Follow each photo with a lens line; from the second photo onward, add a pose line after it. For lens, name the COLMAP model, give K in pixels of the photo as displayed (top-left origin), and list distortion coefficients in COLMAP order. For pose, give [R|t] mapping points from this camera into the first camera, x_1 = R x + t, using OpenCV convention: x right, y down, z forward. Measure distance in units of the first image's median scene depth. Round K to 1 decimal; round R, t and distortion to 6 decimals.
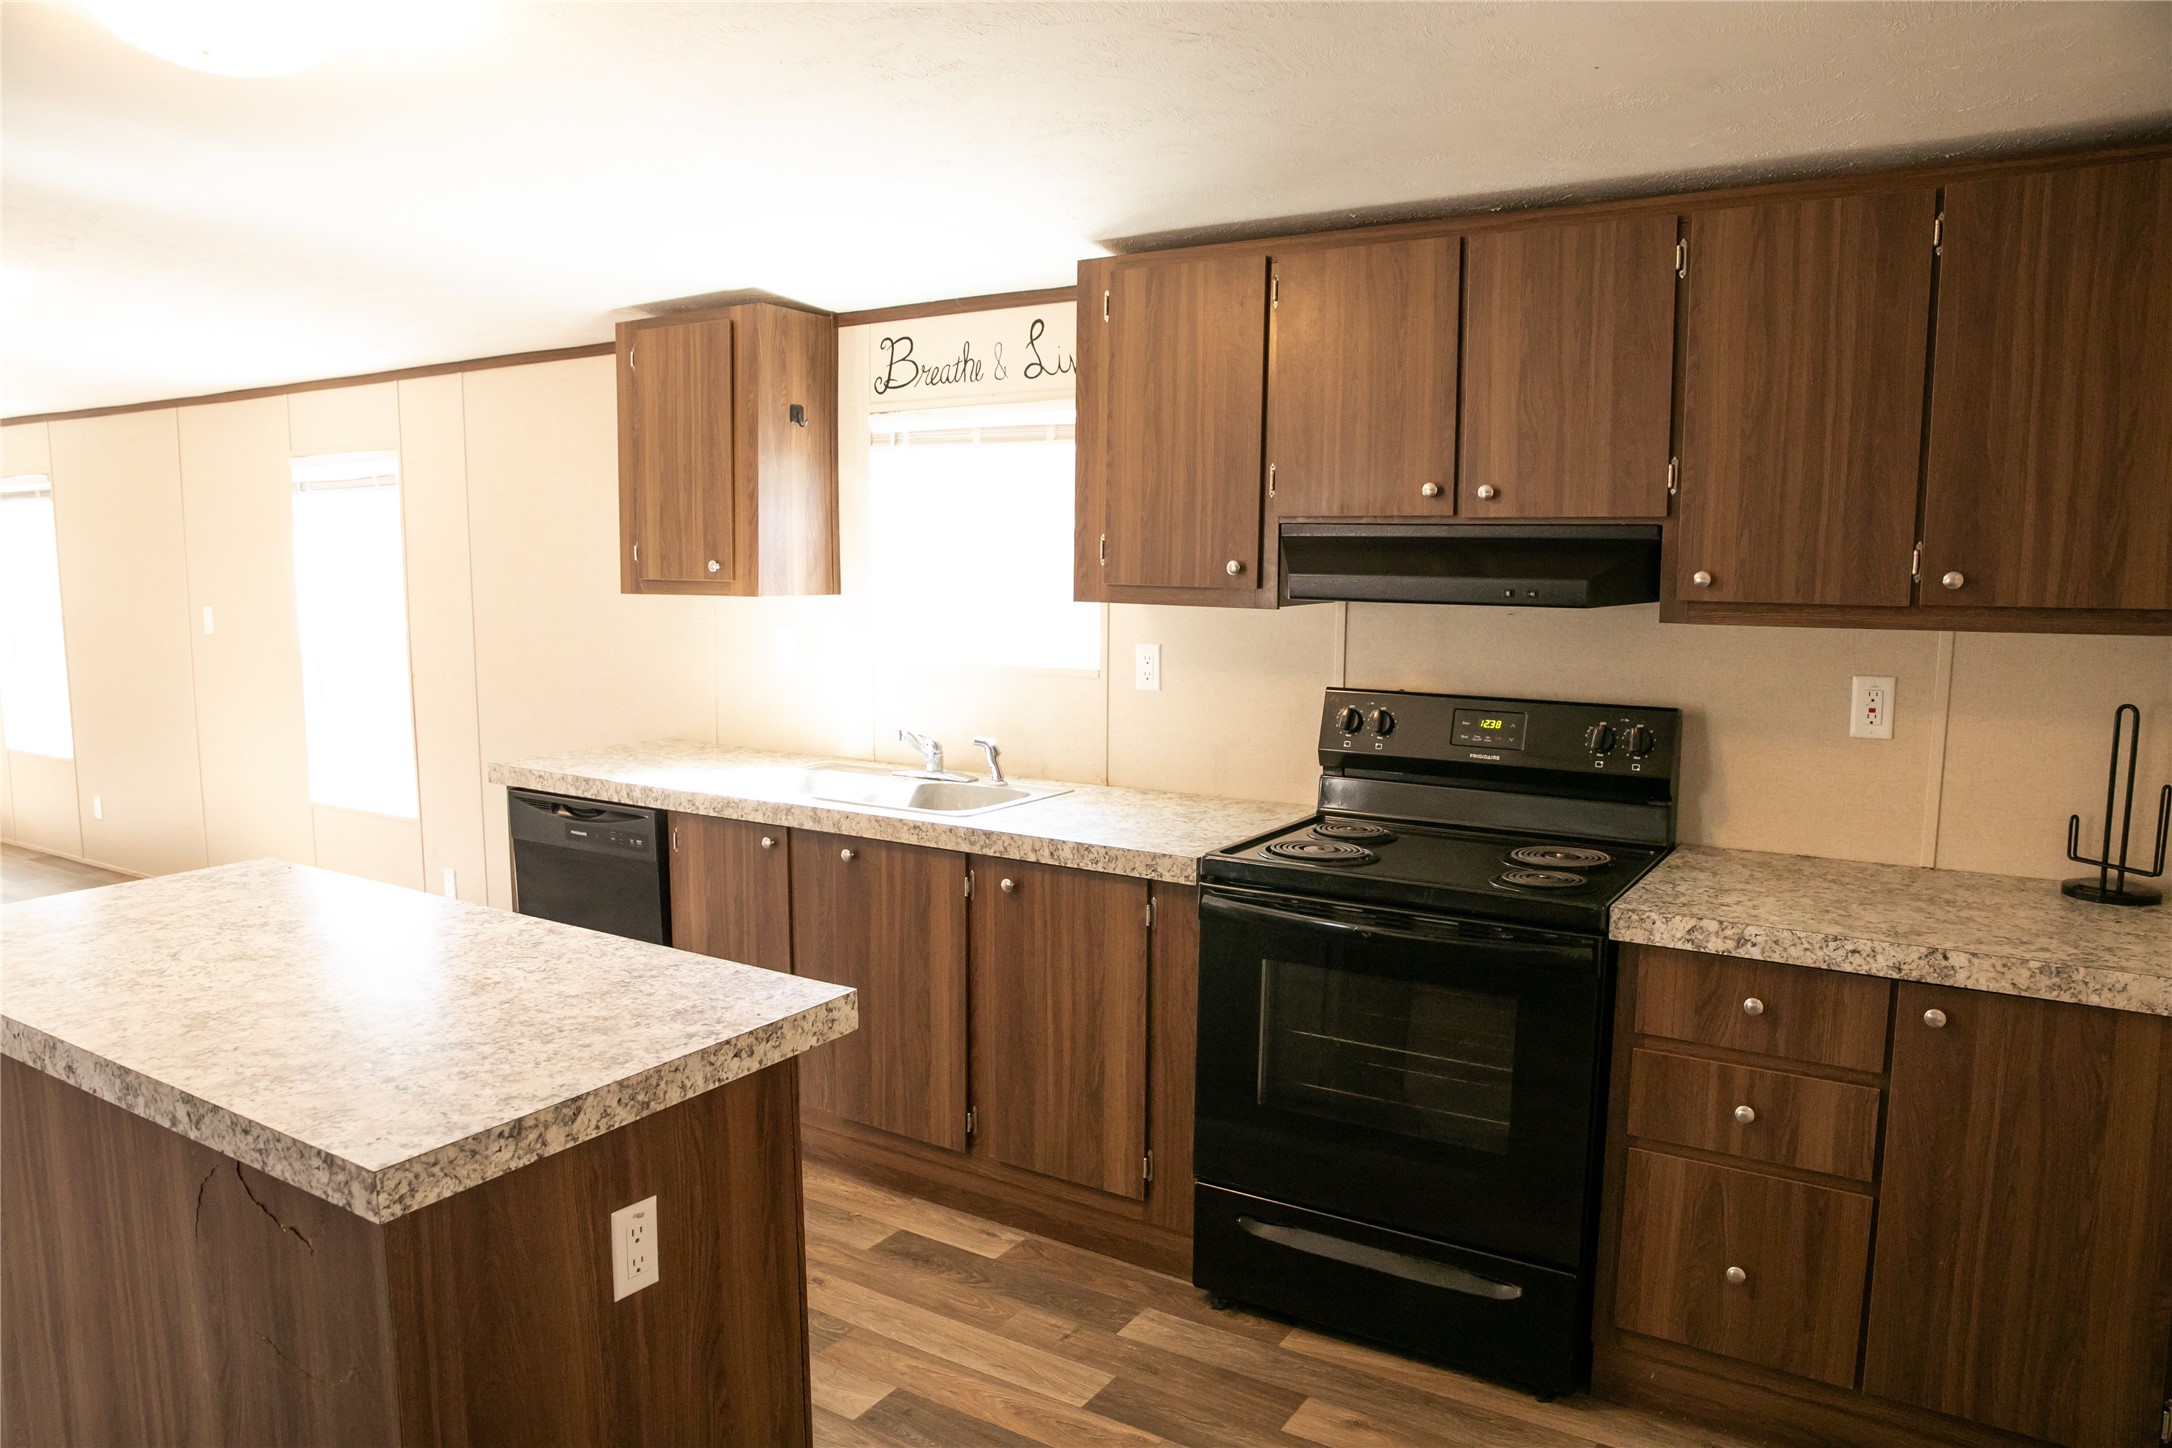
lens RADIAL K [[1455.6, 0, 1093.4], [0, 1455.6, 734.5], [0, 0, 1]] dist [-0.090837, 0.020742]
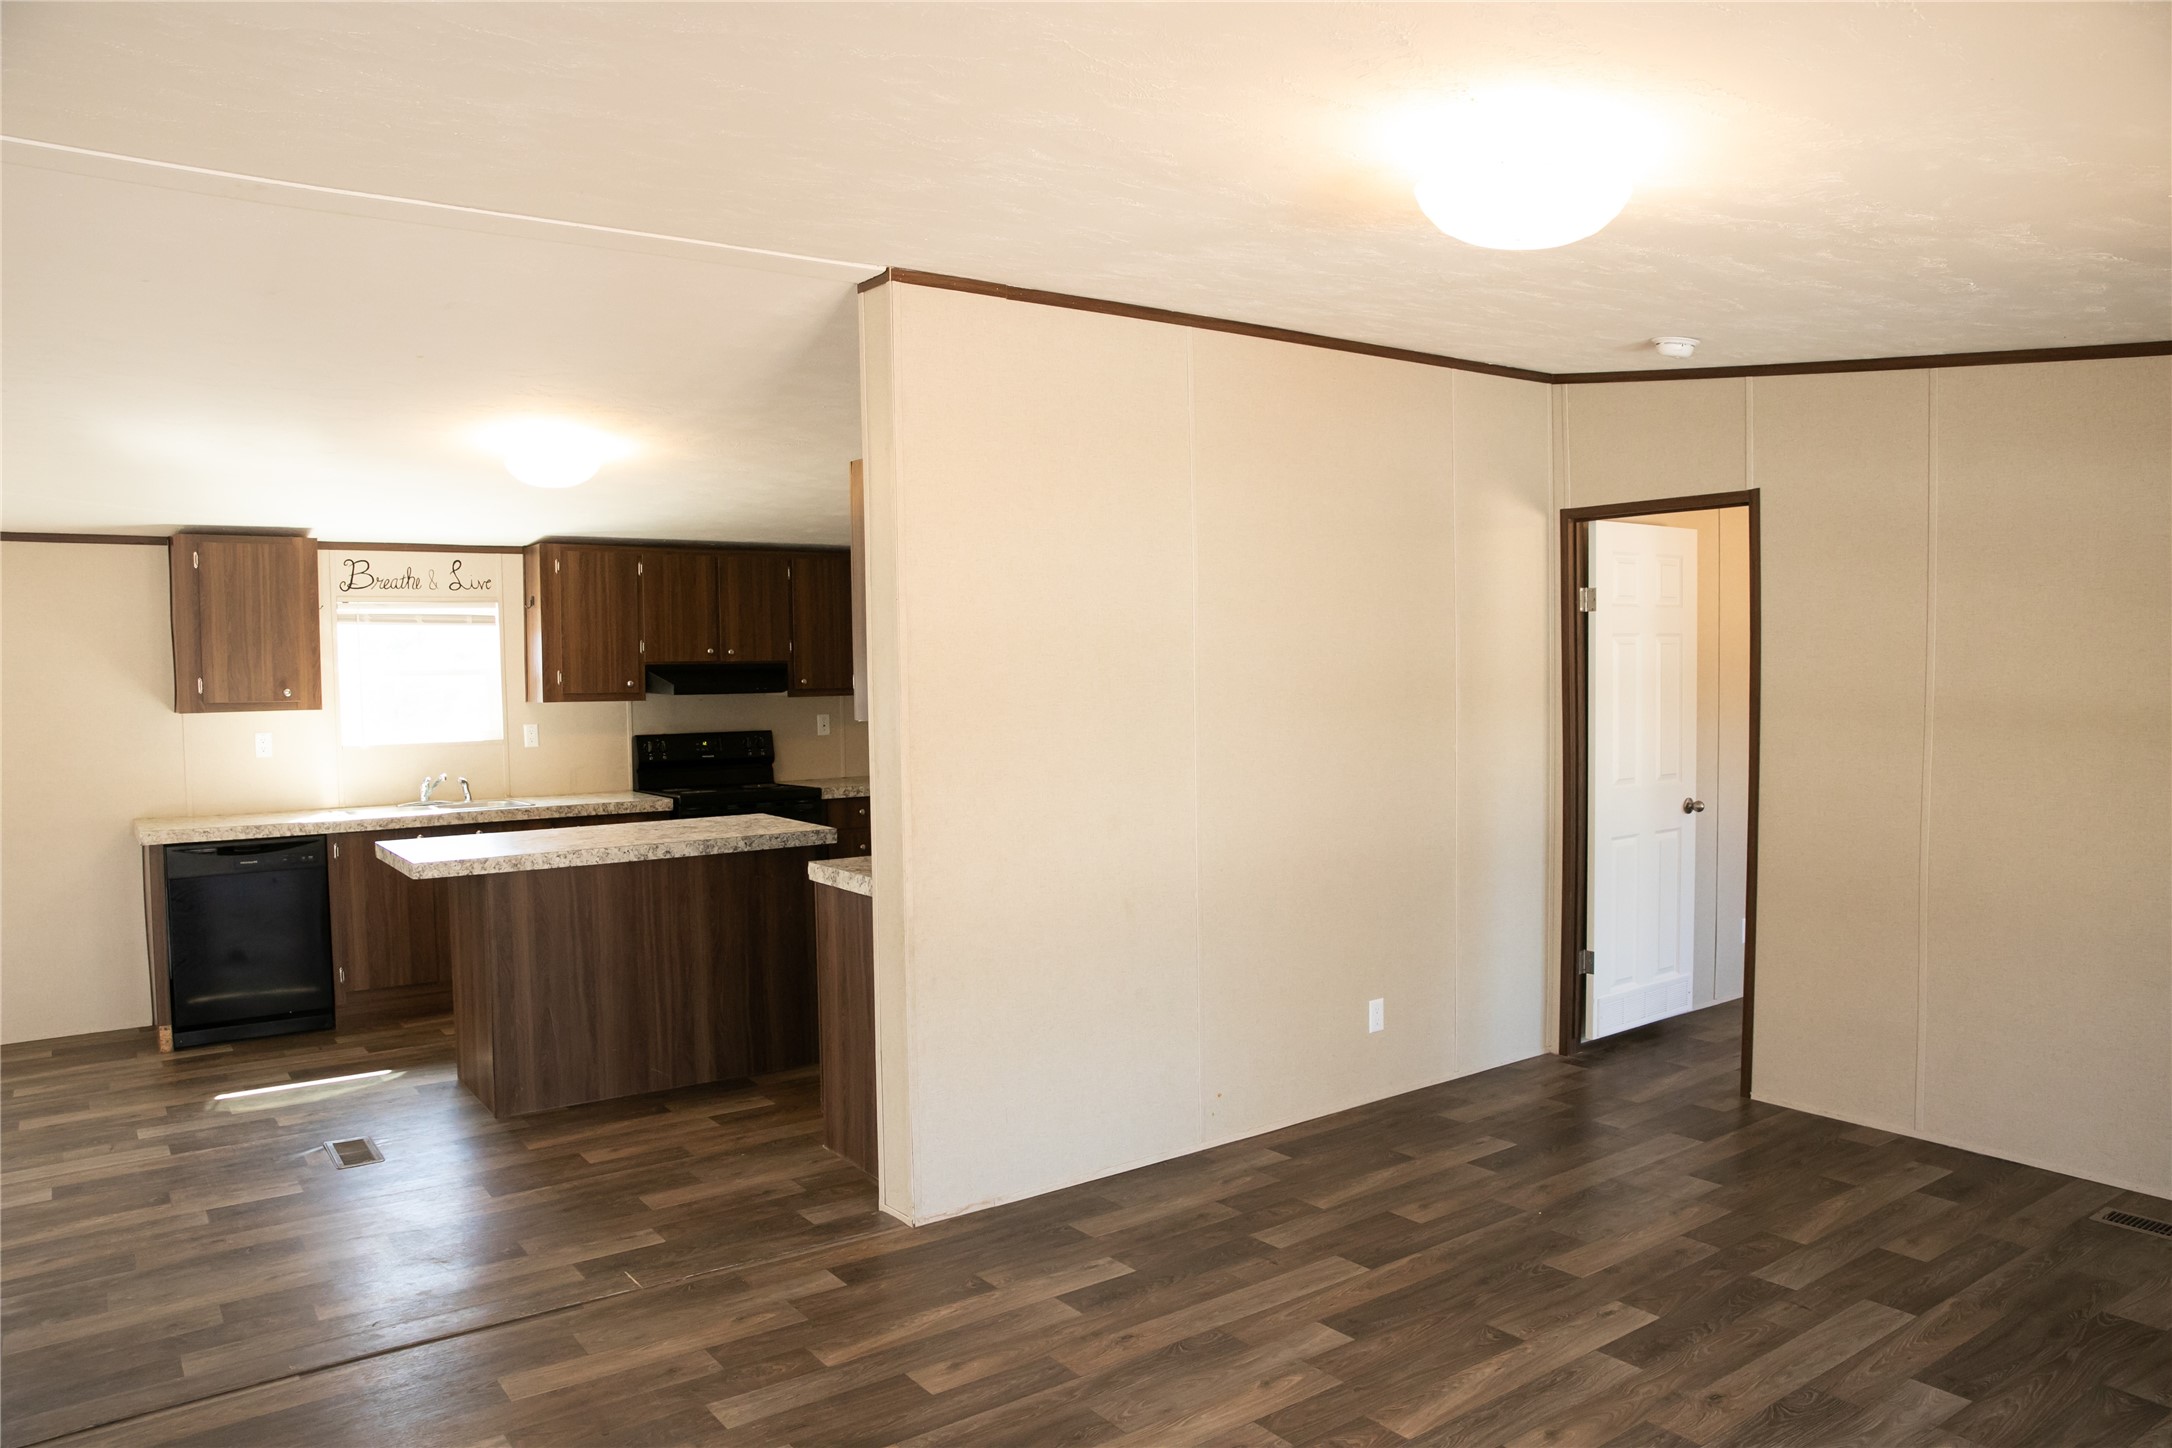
lens RADIAL K [[1455.6, 0, 1087.5], [0, 1455.6, 742.3], [0, 0, 1]] dist [-0.090837, 0.020742]
pose [[0.374763, -0.054382, 0.925524, -1.456033], [0.133216, 0.991078, 0.004292, 0.054913], [-0.917500, 0.121686, 0.378664, -0.446750]]
